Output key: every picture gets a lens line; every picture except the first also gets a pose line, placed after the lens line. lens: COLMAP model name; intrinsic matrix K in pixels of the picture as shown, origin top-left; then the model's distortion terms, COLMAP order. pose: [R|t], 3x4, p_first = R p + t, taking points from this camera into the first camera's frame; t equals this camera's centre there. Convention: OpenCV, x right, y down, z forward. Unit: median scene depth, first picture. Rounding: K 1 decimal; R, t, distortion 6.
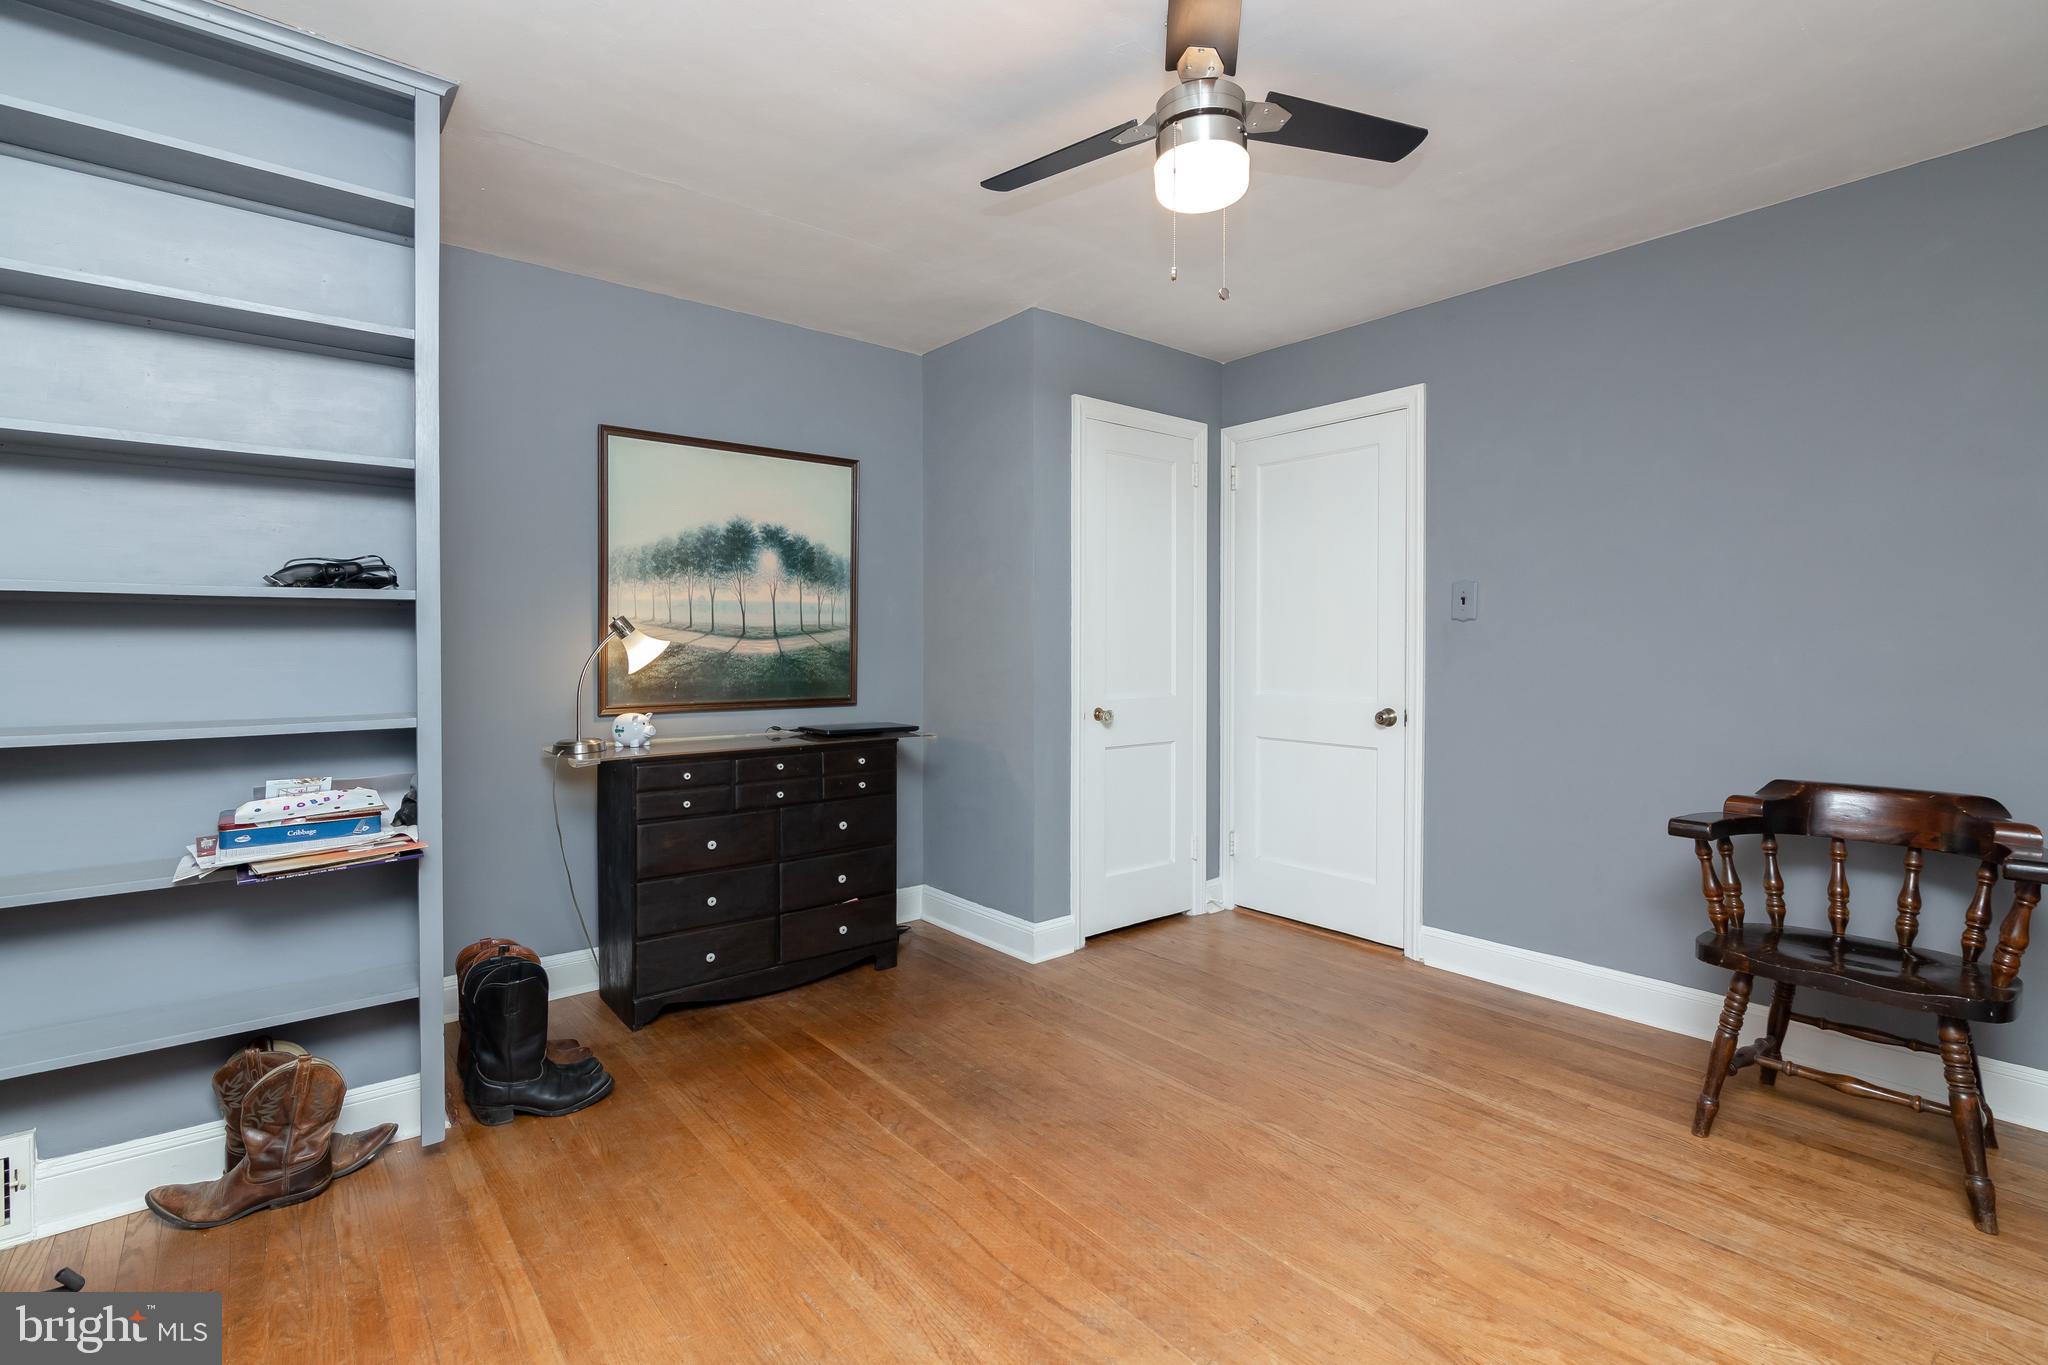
lens RADIAL K [[946.8, 0, 1007.3], [0, 946.8, 676.2], [0, 0, 1]] dist [0.000371, 0.000272]
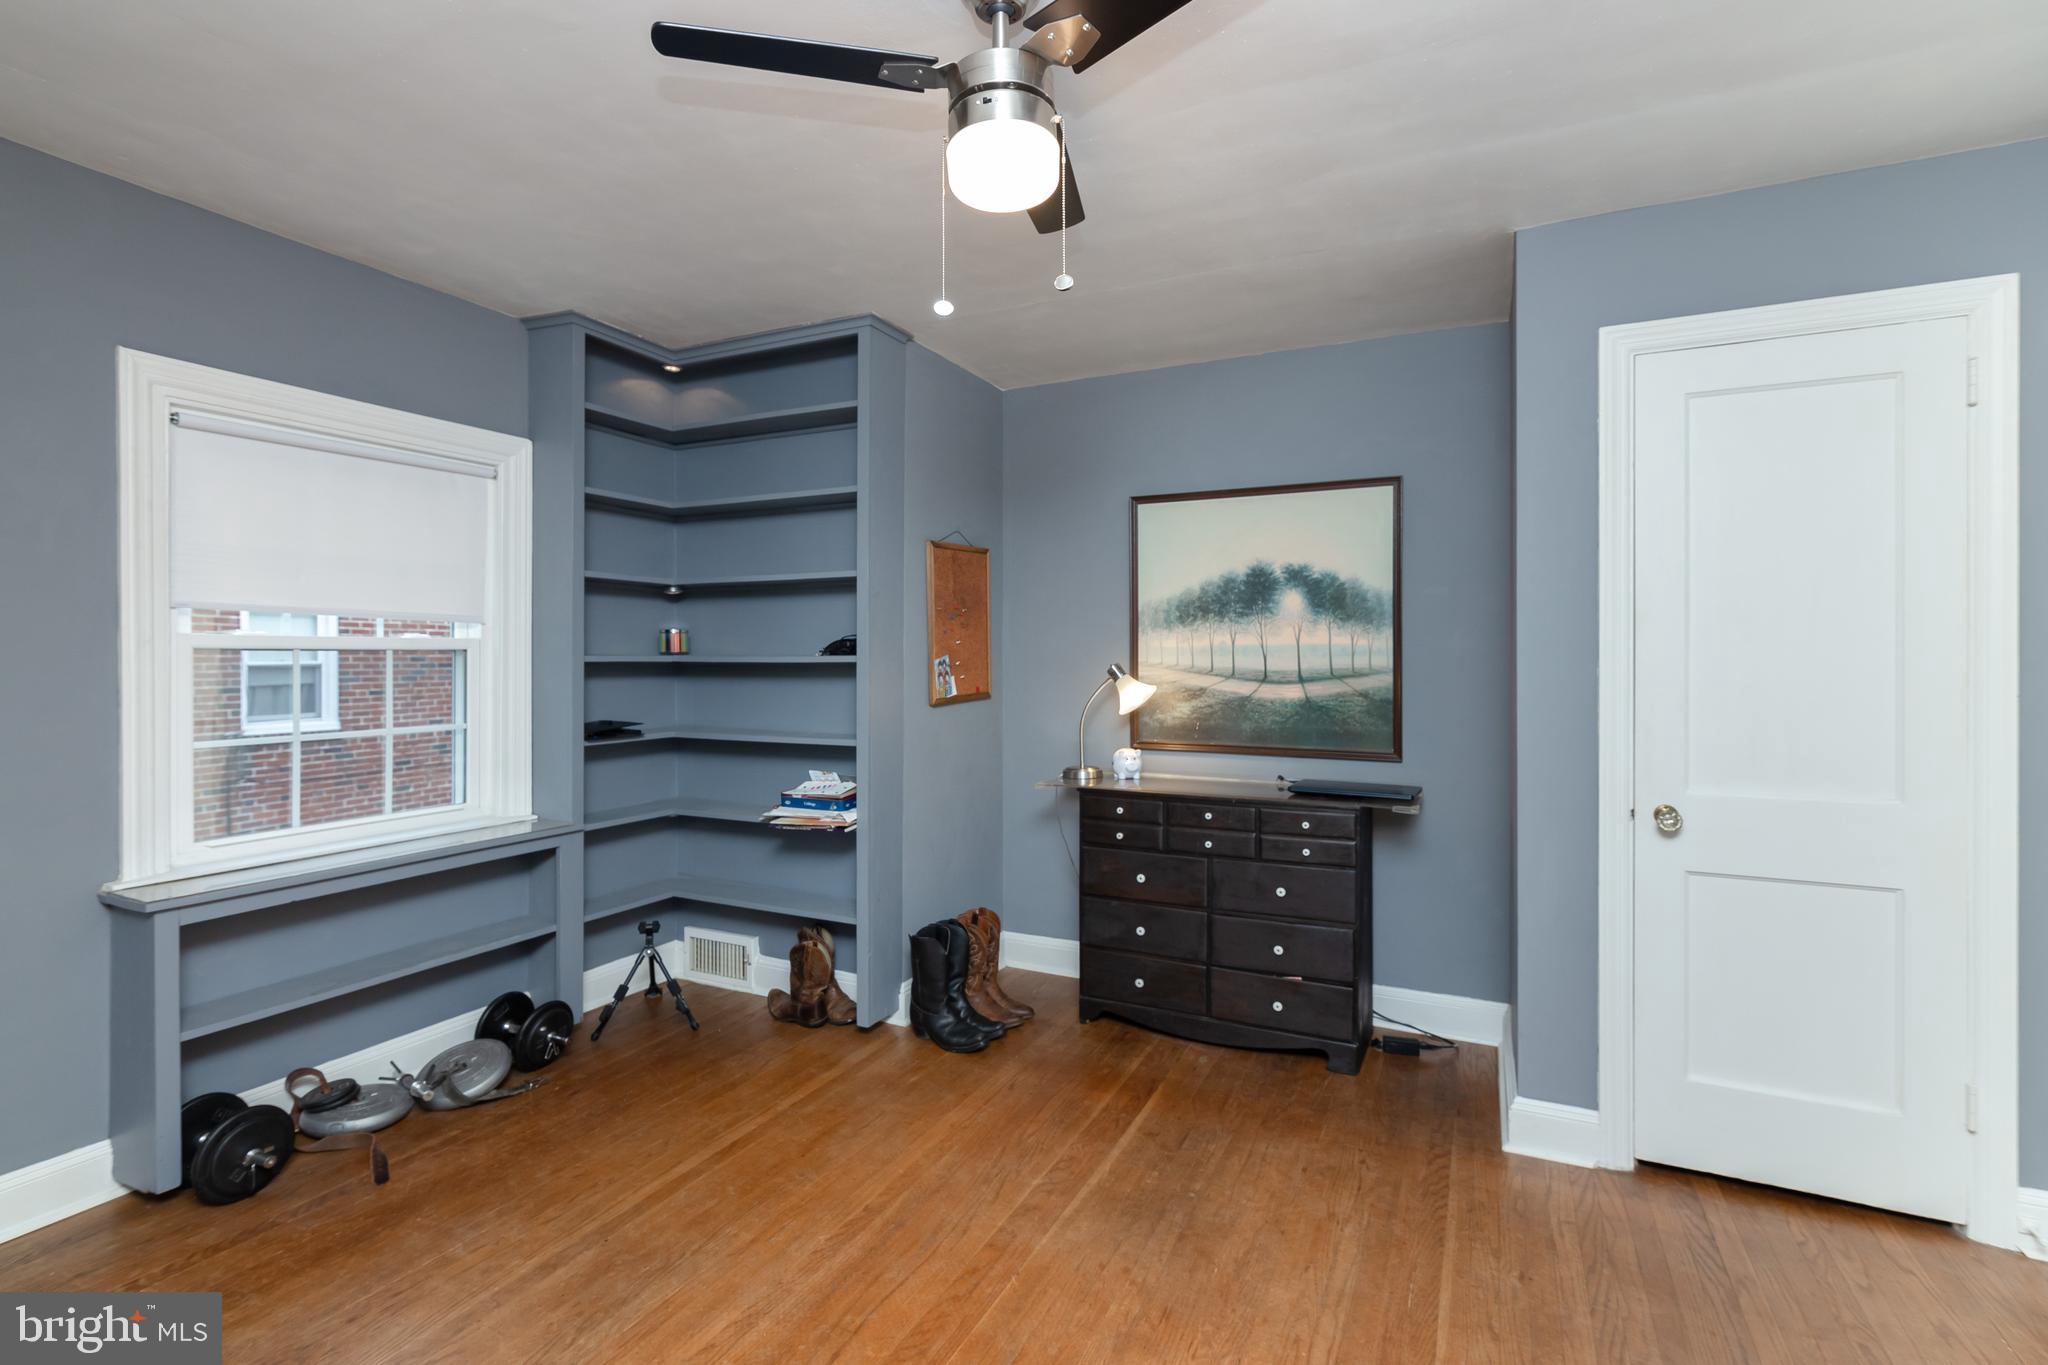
lens RADIAL K [[946.8, 0, 1007.3], [0, 946.8, 676.2], [0, 0, 1]] dist [0.000371, 0.000272]
pose [[0.414219, 0.018950, -0.909980, 0.521450], [-0.031491, 0.999483, 0.006479, -0.046028], [0.909632, 0.025972, 0.414601, 0.360406]]
